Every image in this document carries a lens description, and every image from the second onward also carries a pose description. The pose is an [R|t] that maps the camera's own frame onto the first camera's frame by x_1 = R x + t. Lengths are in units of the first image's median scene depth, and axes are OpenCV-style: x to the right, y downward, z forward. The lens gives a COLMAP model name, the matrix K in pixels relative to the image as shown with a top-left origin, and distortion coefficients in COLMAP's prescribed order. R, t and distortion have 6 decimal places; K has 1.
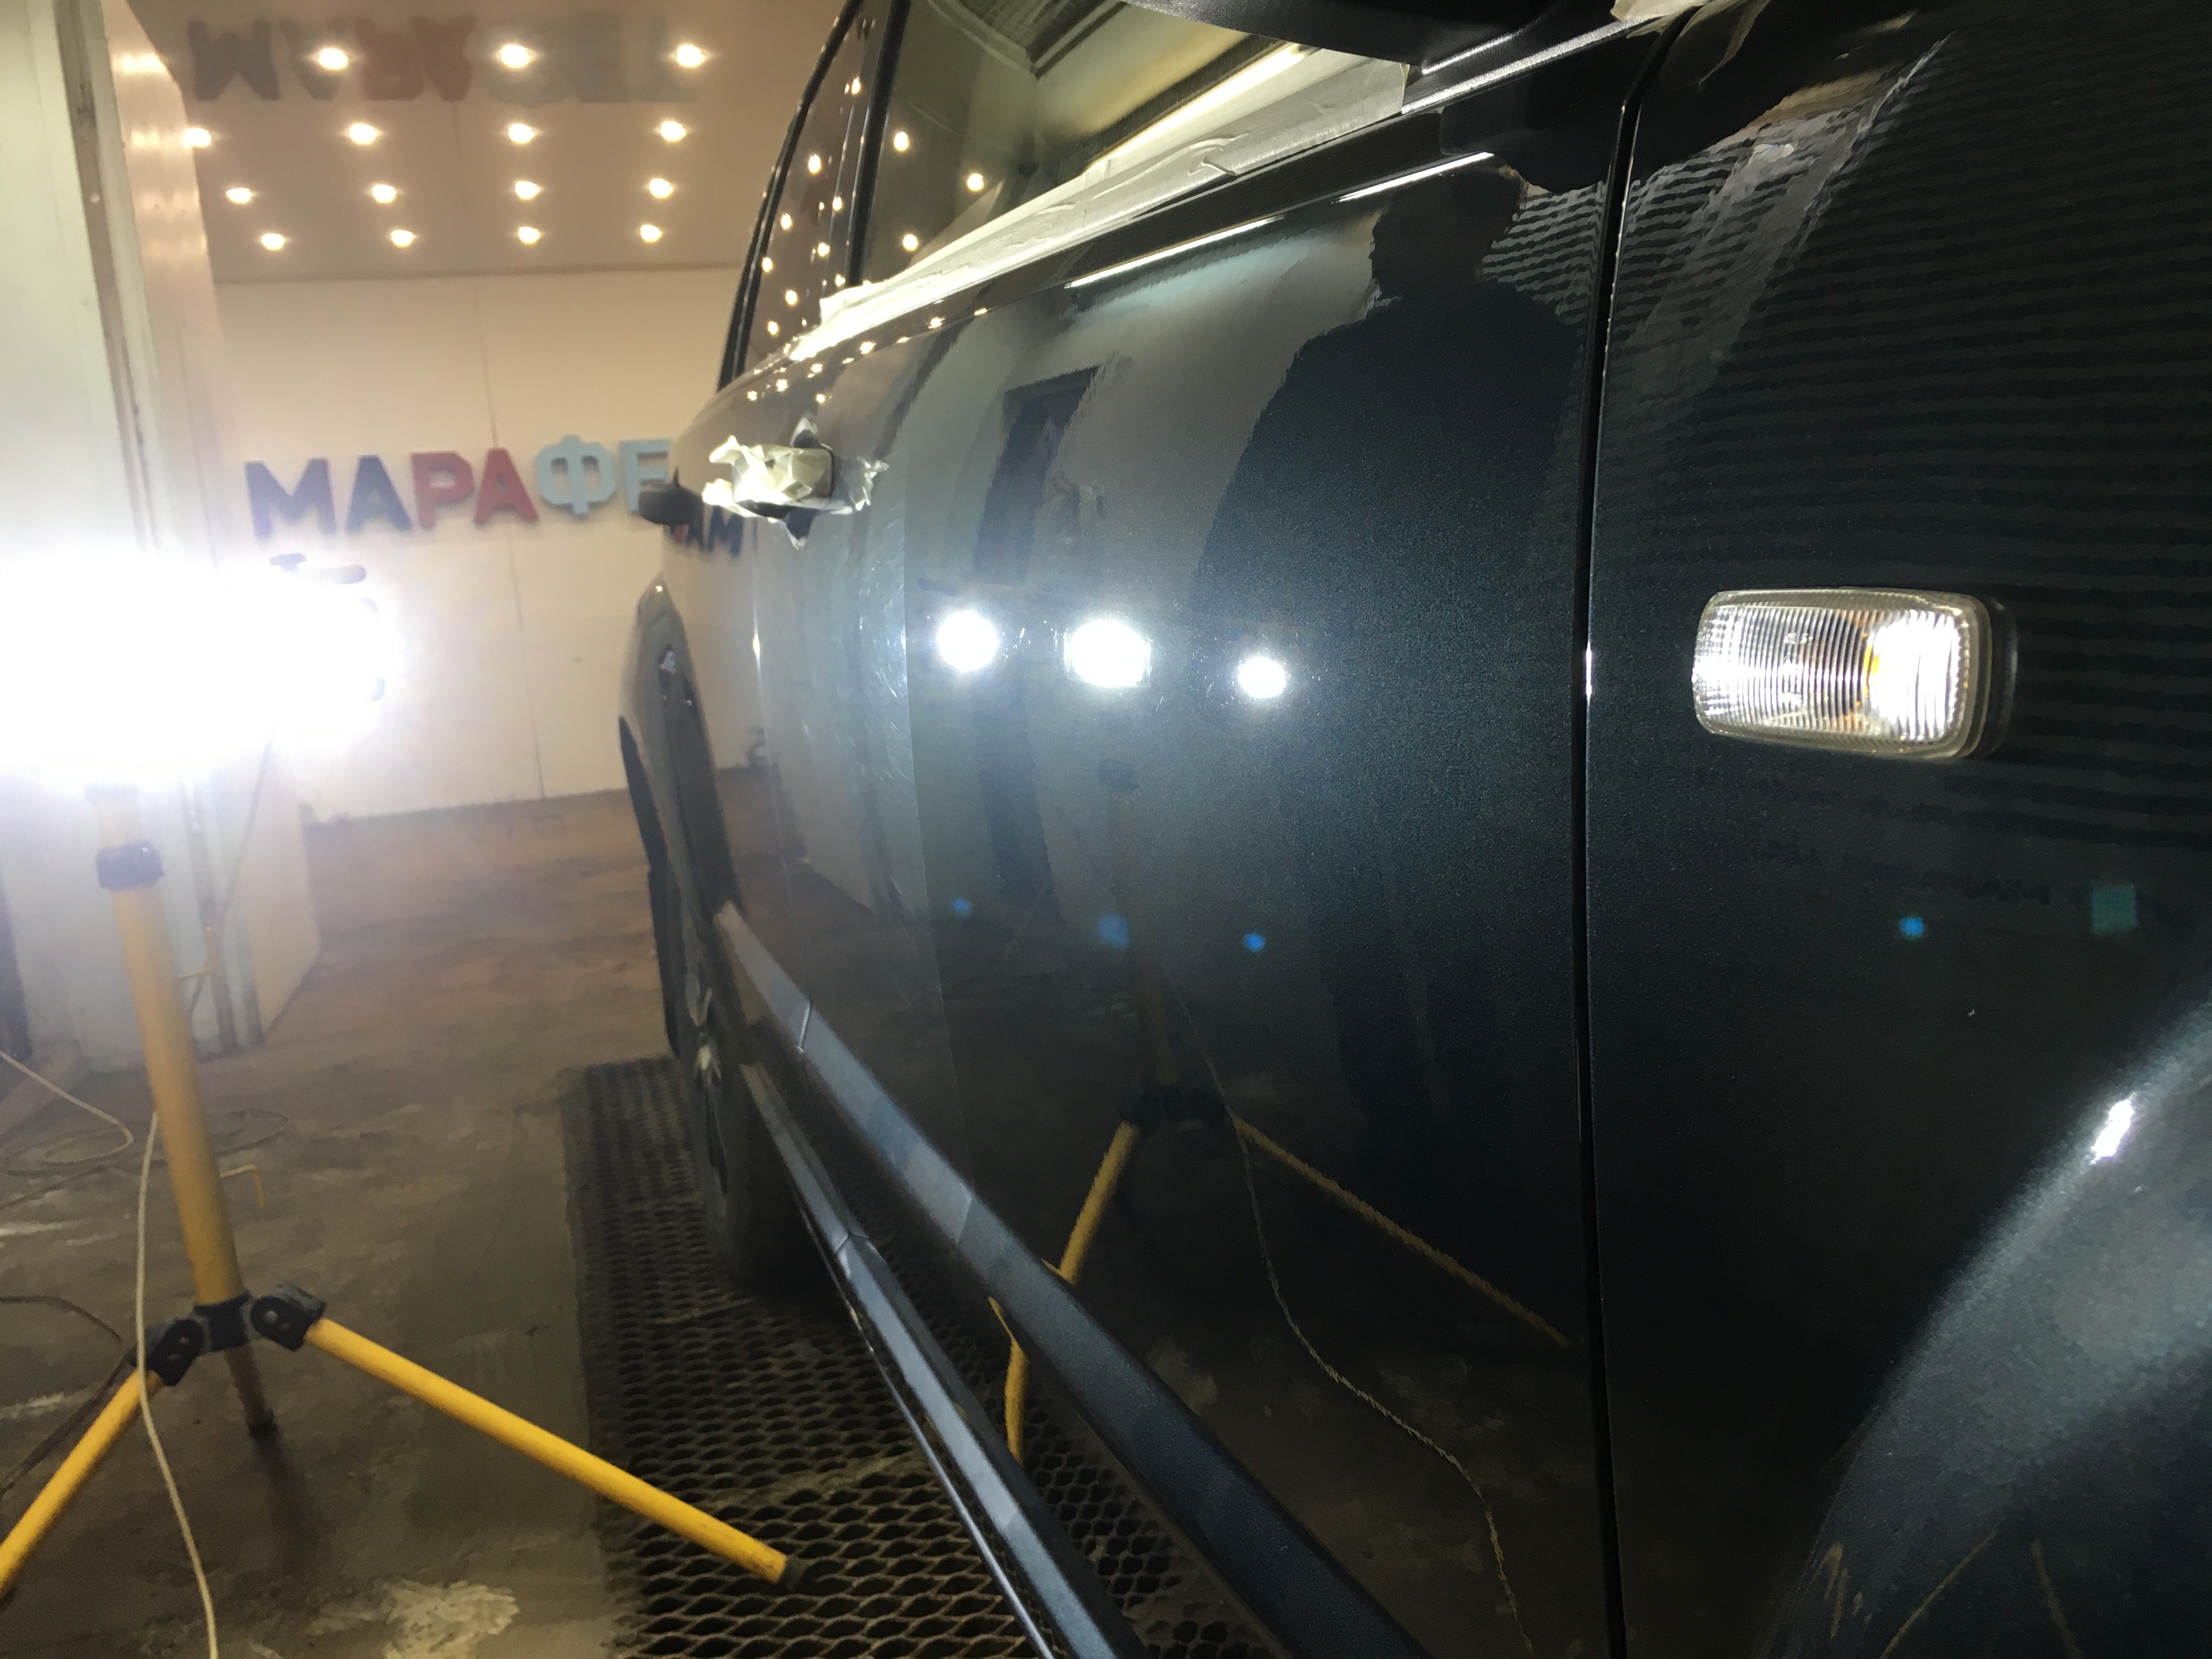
lens RADIAL K [[1859.2, 0, 1100.7], [0, 1859.2, 826.9], [0, 0, 1]] dist [0.073298, -0.096308]
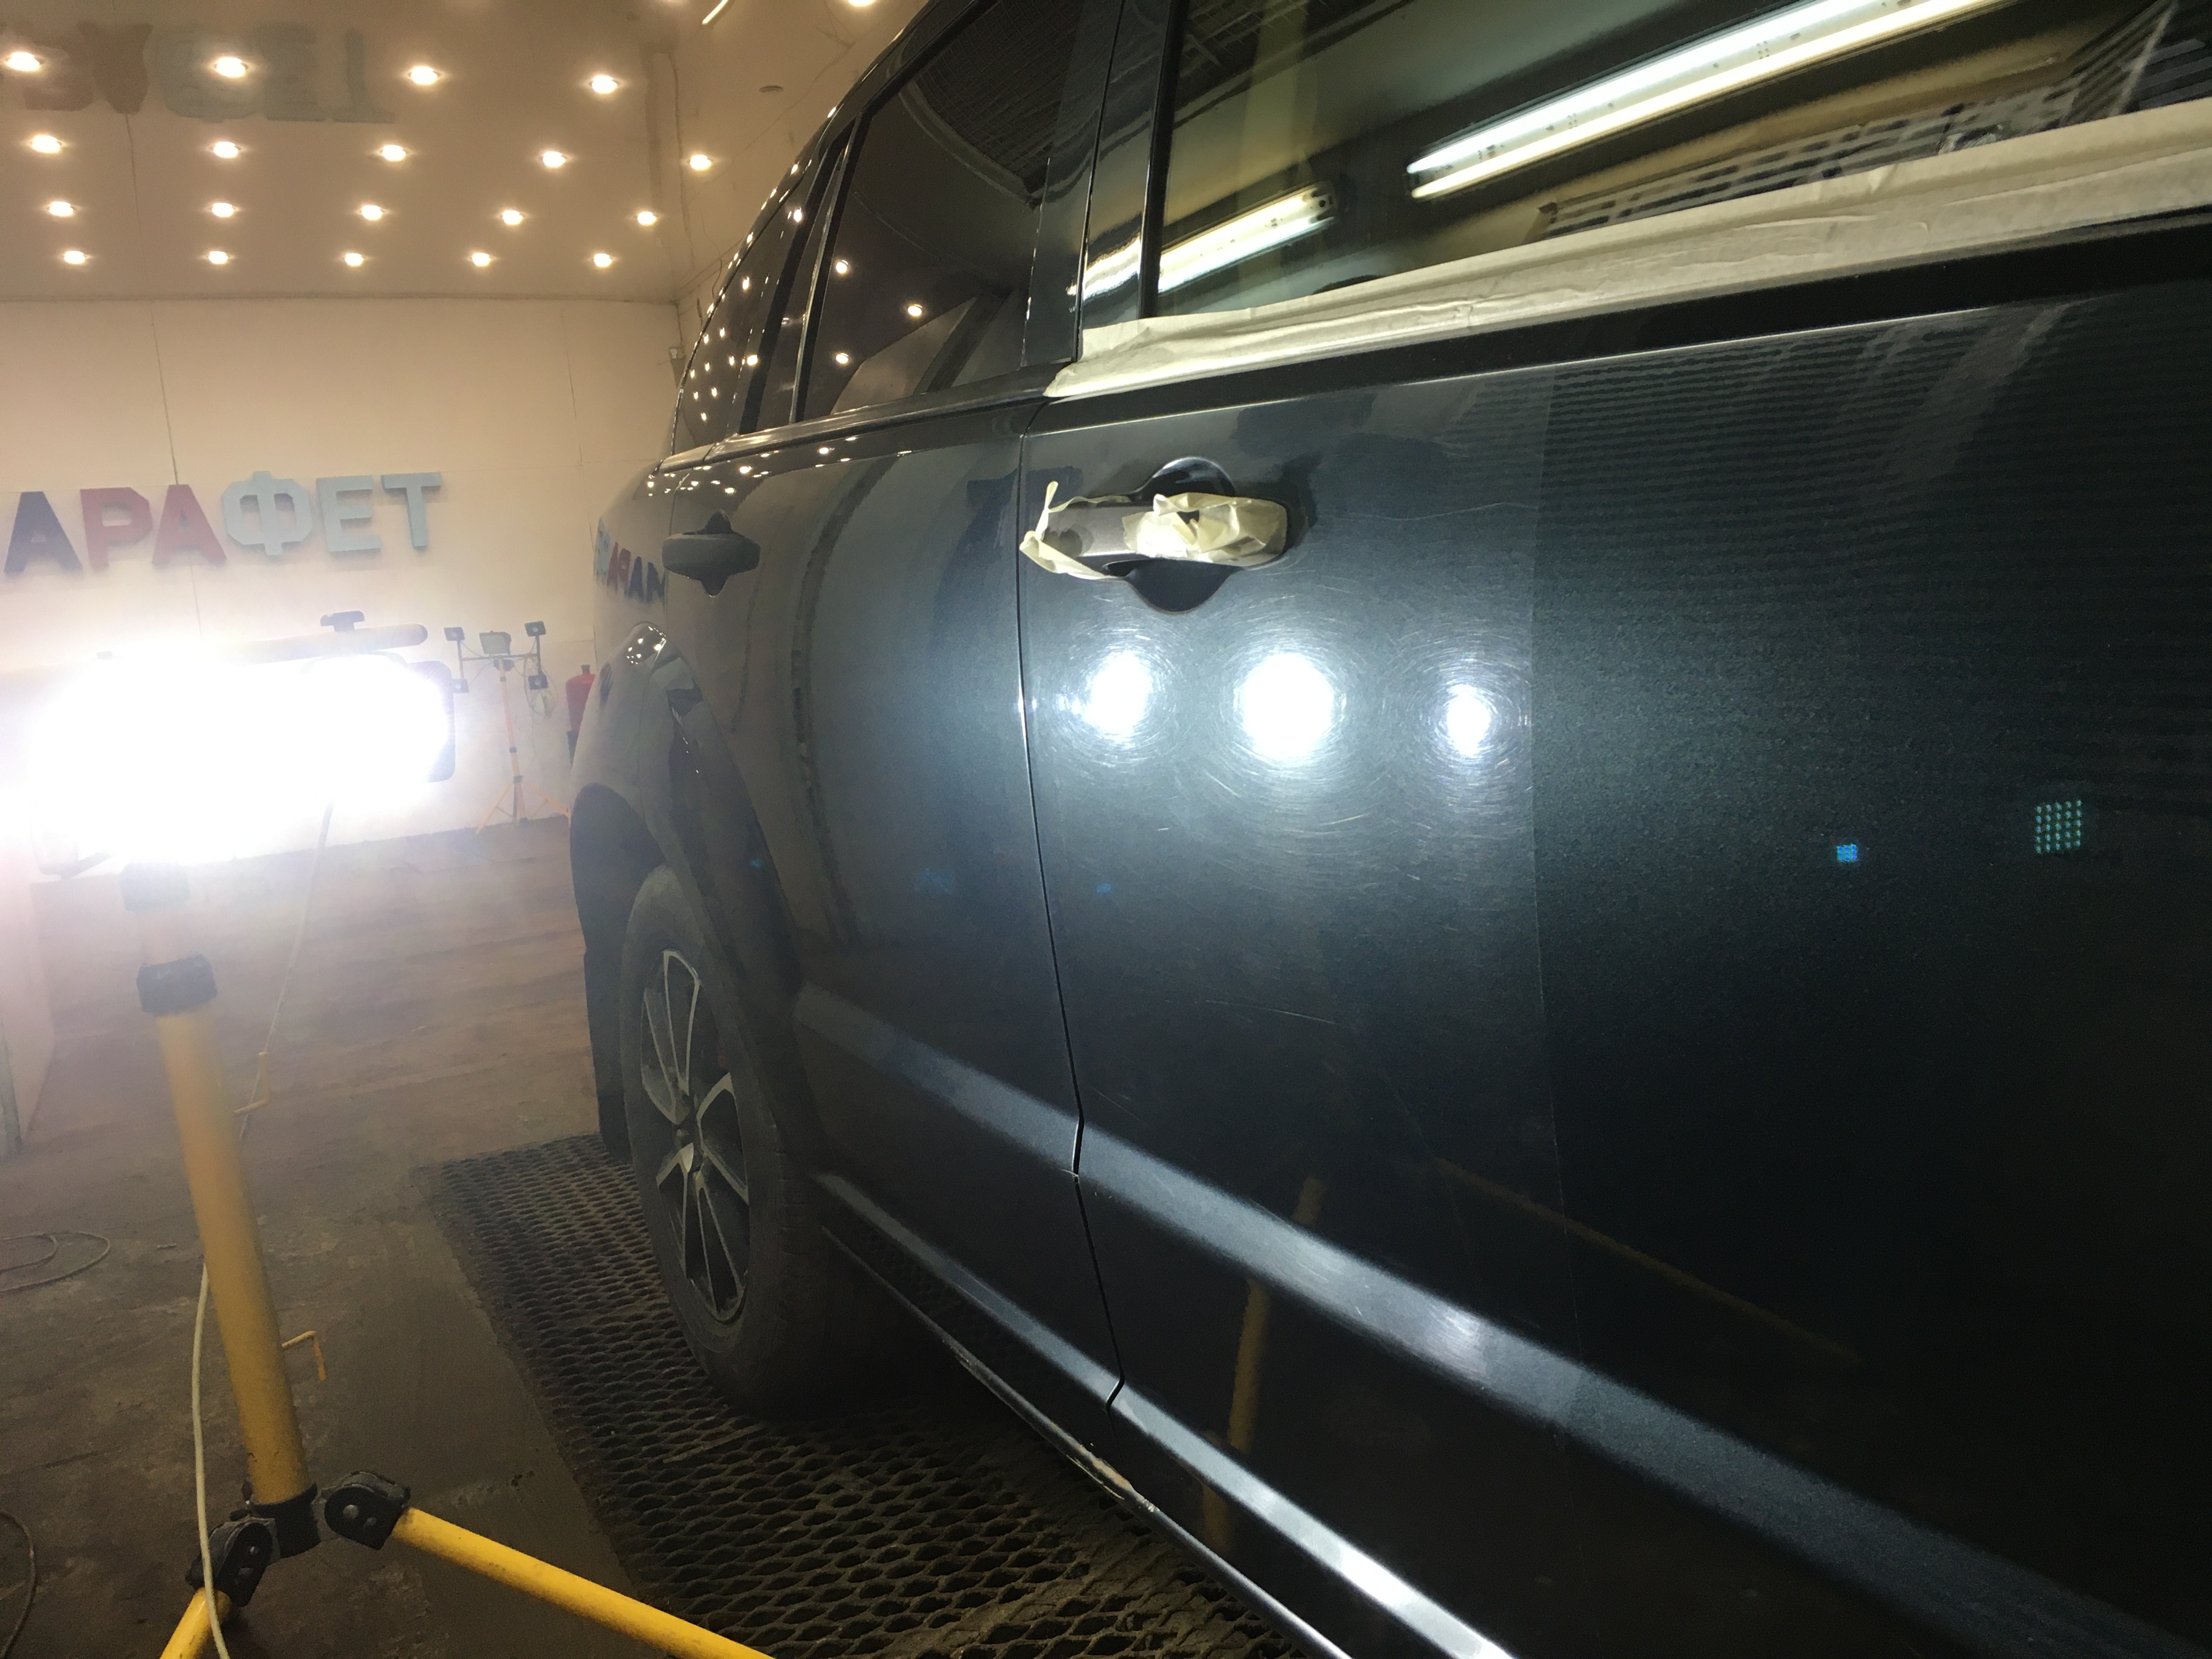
lens RADIAL K [[1859.2, 0, 1110.1], [0, 1859.2, 827.3], [0, 0, 1]] dist [0.073298, -0.096308]
pose [[0.986775, -0.021421, 0.160673, -0.171452], [0.024923, 0.999493, -0.019814, -0.016083], [-0.160167, 0.023556, 0.986809, 0.074999]]
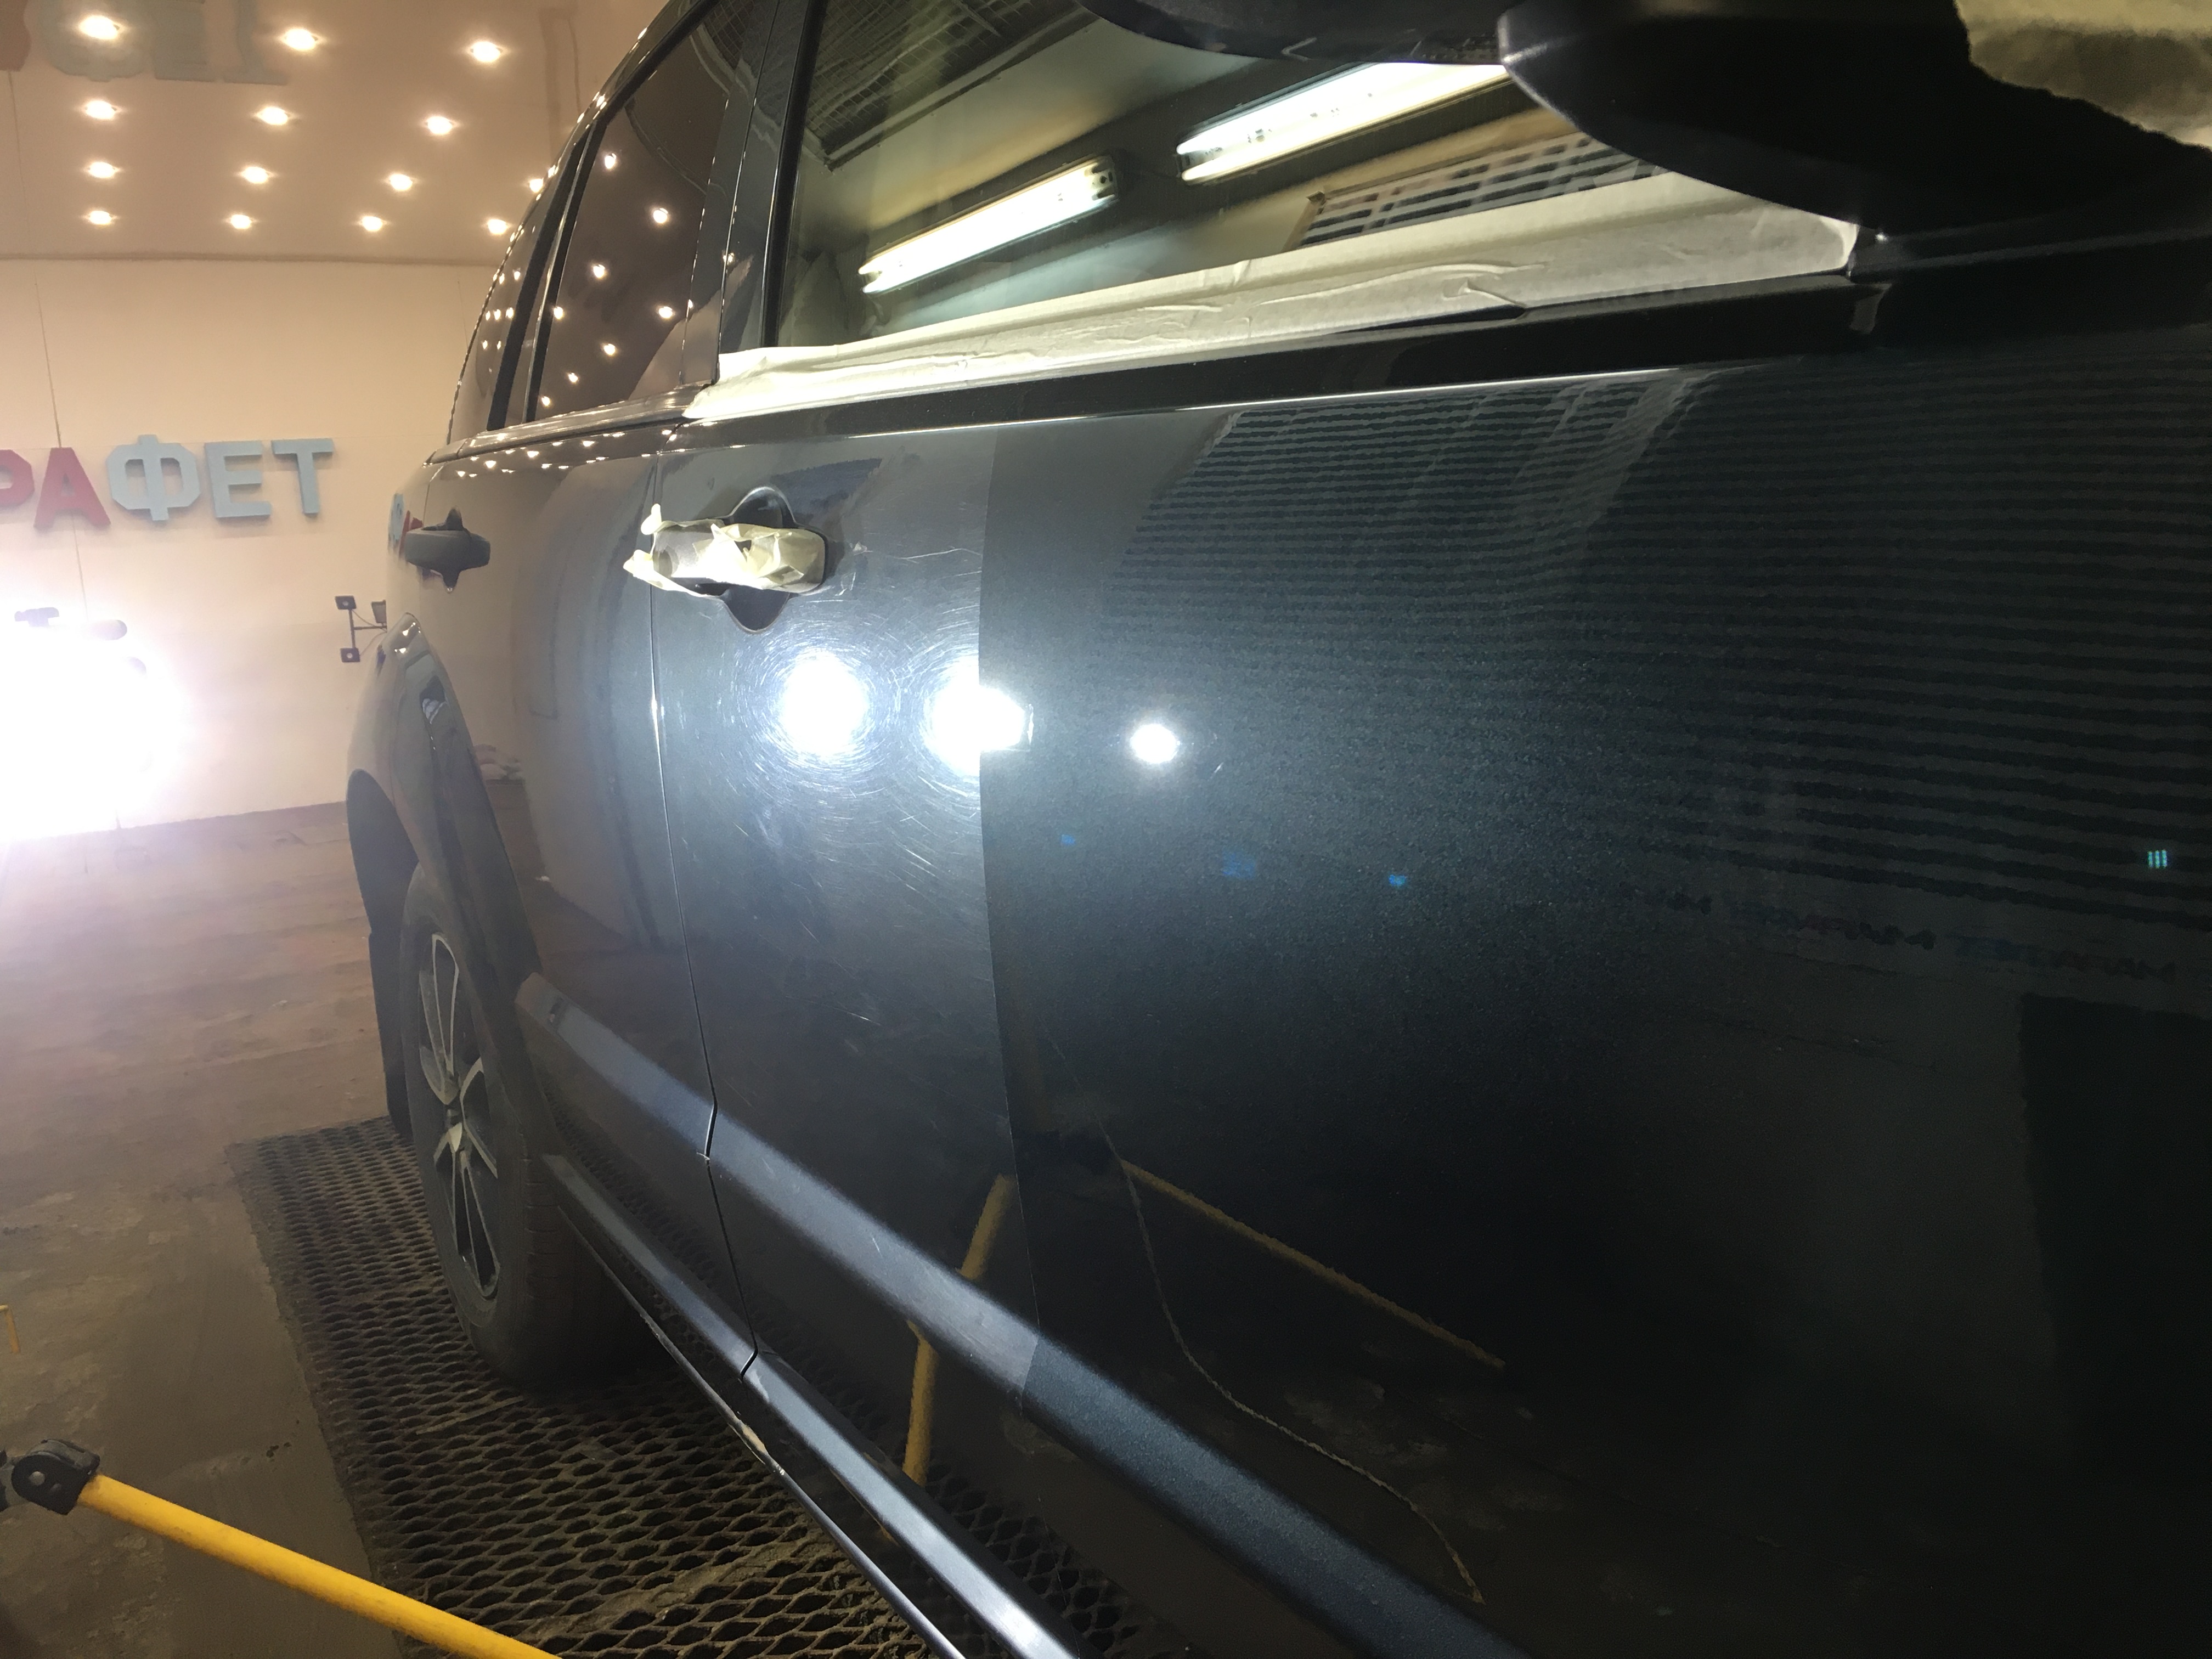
lens RADIAL K [[1859.2, 0, 1090.2], [0, 1859.2, 827.7], [0, 0, 1]] dist [0.073298, -0.096308]
pose [[0.980936, -0.014935, 0.193754, -0.091686], [0.016465, 0.999845, -0.006286, -0.021711], [-0.193630, 0.009356, 0.981030, 0.028569]]
